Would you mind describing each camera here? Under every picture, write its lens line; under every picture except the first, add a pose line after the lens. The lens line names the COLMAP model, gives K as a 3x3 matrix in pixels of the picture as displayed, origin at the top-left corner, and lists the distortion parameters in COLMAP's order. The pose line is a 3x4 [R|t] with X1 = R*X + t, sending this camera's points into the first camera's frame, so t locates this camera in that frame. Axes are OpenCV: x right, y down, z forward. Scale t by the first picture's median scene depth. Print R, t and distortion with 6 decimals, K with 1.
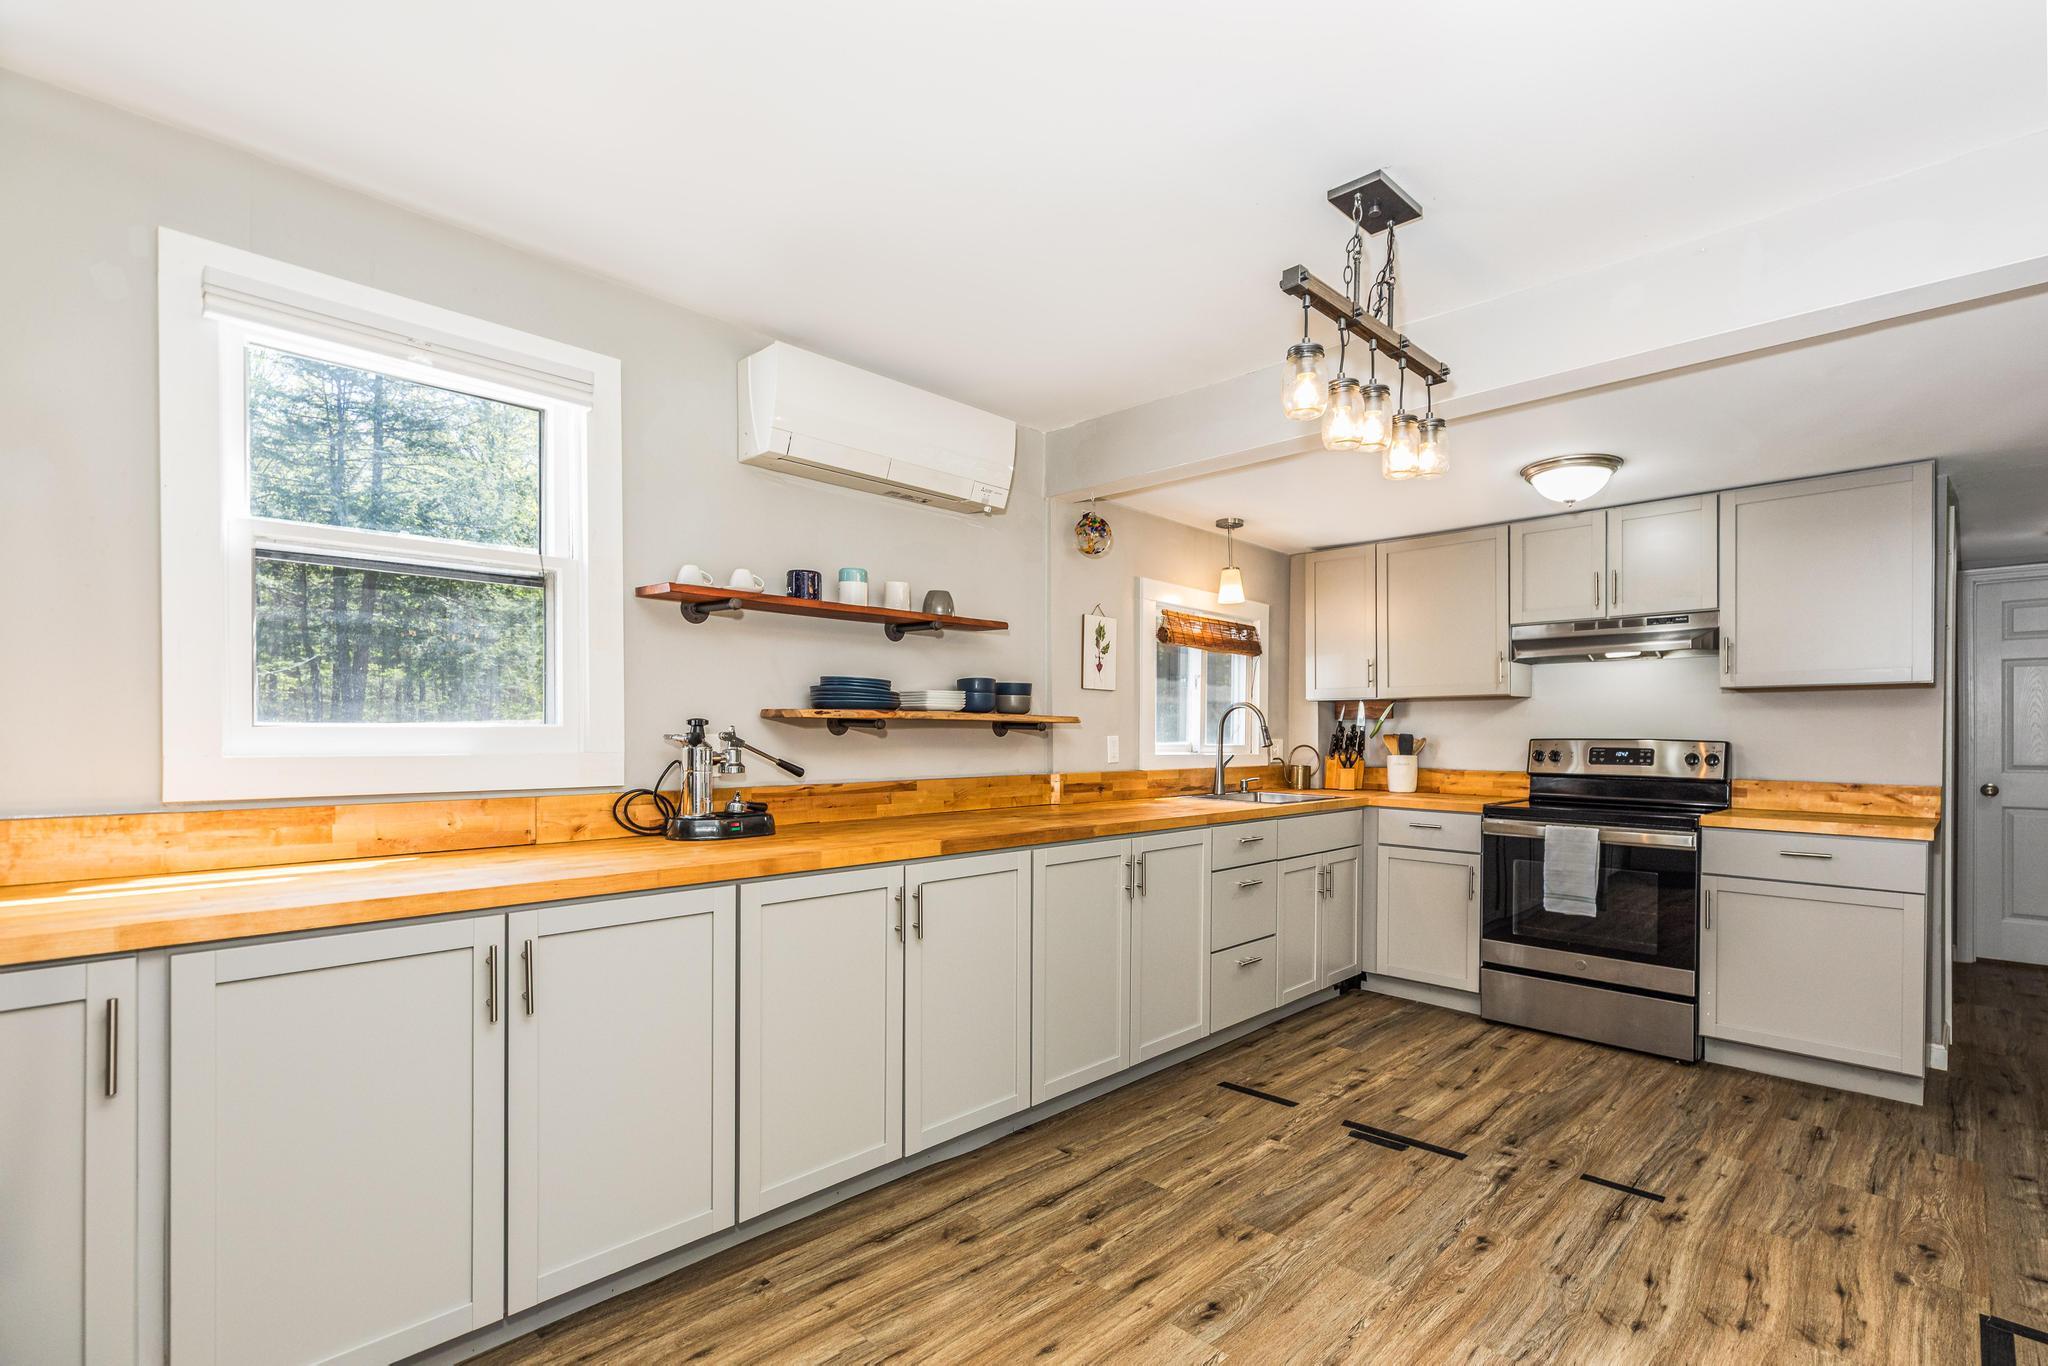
lens RADIAL K [[939.7, 0, 1025.4], [0, 939.7, 736.1], [0, 0, 1]] dist [0.002358, 0.000244]
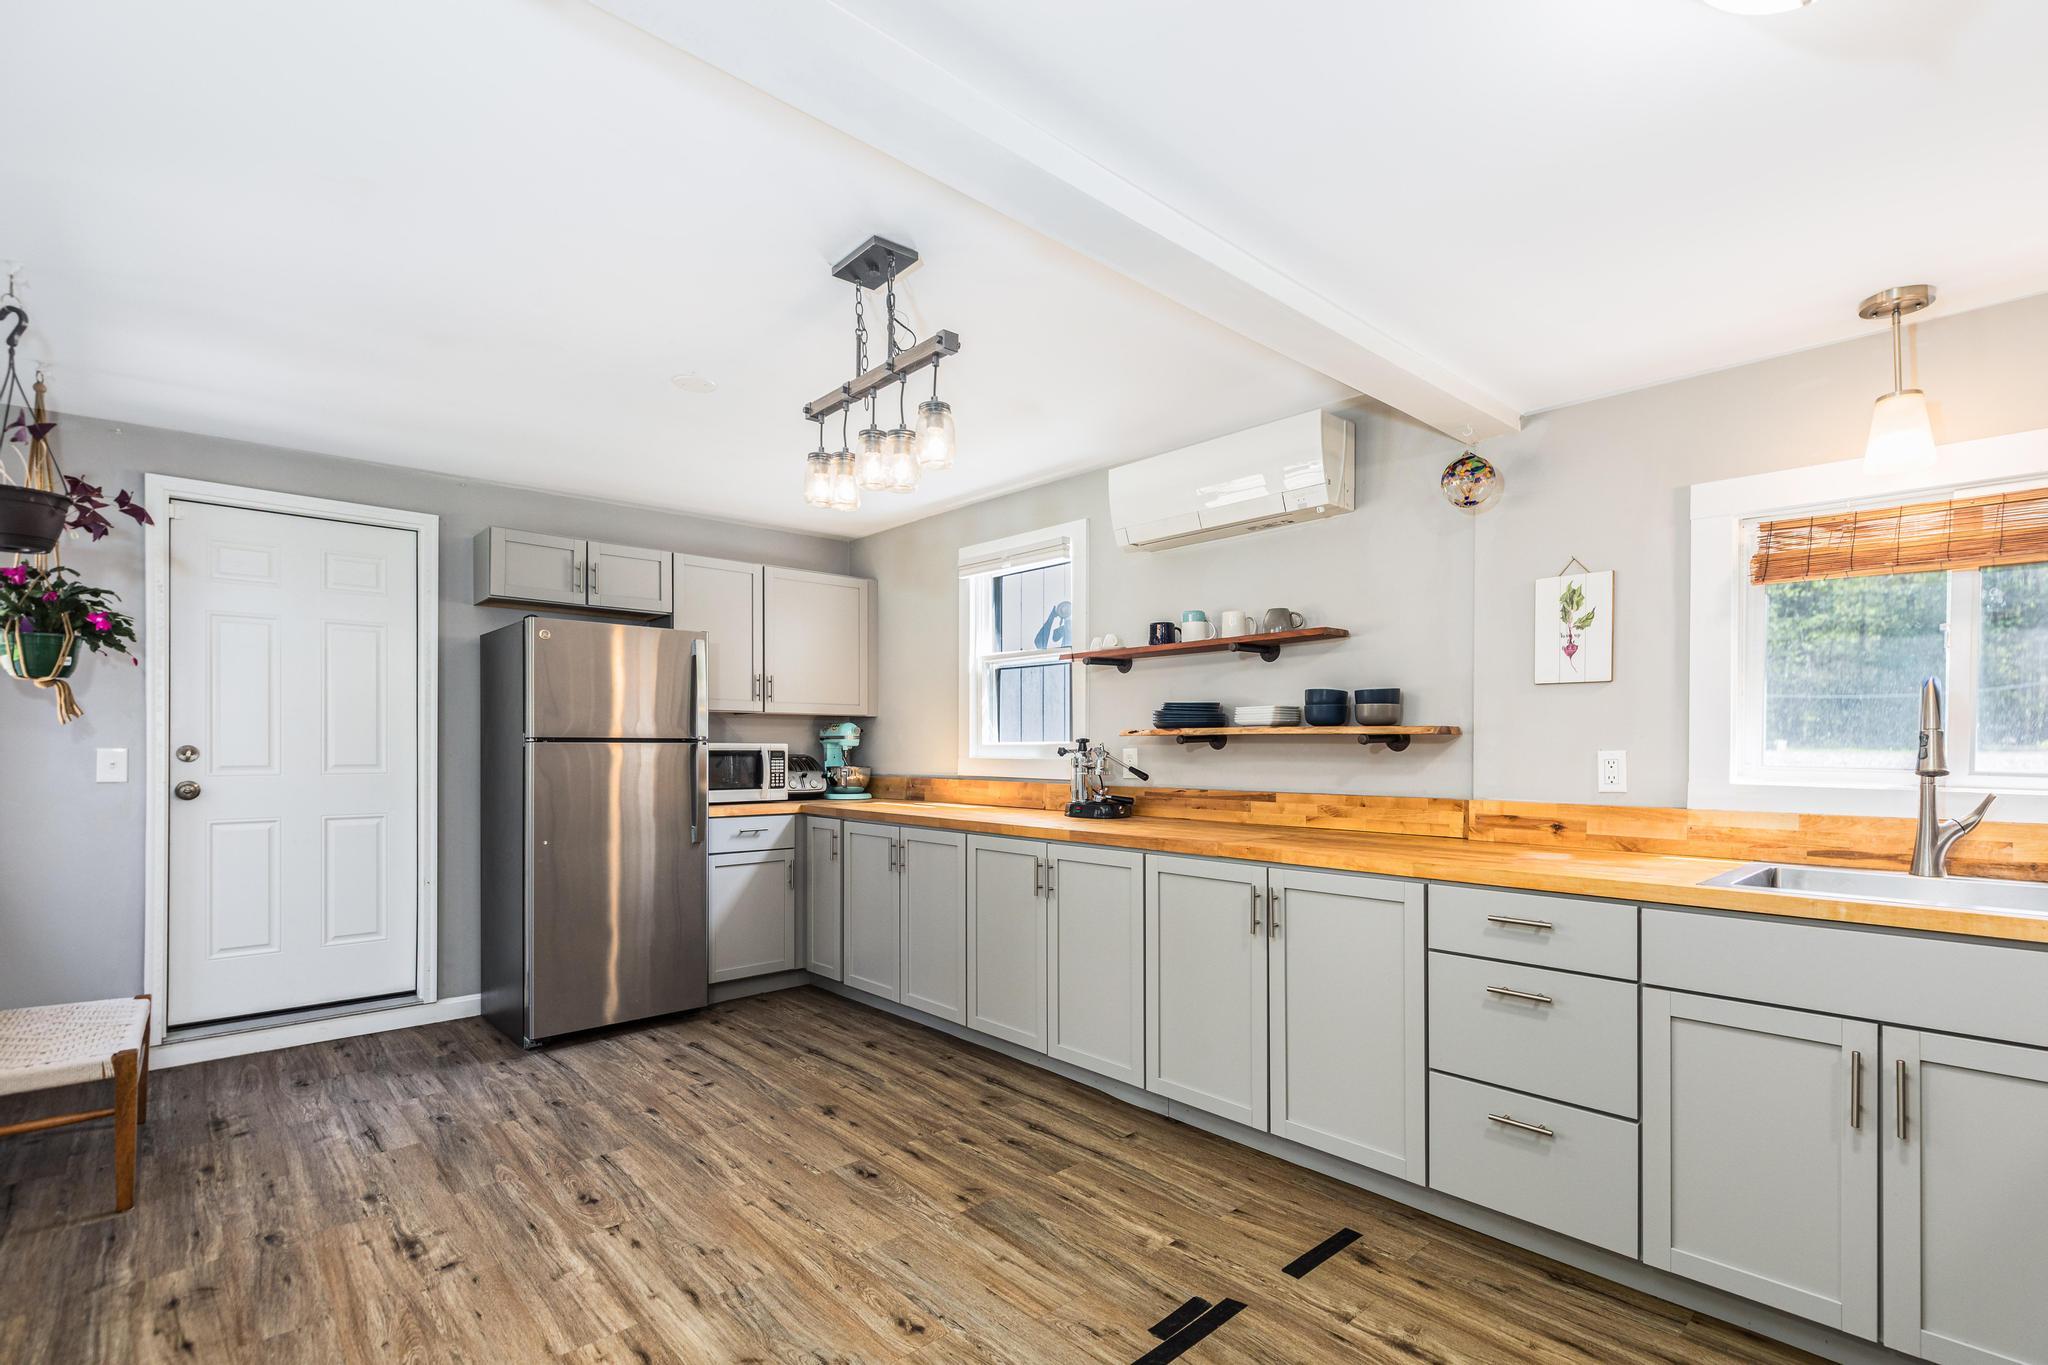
lens RADIAL K [[949.5, 0, 1099.7], [0, 949.5, 749.4], [0, 0, 1]] dist [0.011507, 0.000179]
pose [[-0.010411, -0.002635, -0.999942, 1.078465], [-0.004306, 0.999987, -0.002590, 0.002875], [0.999937, 0.004279, -0.010423, 0.929563]]
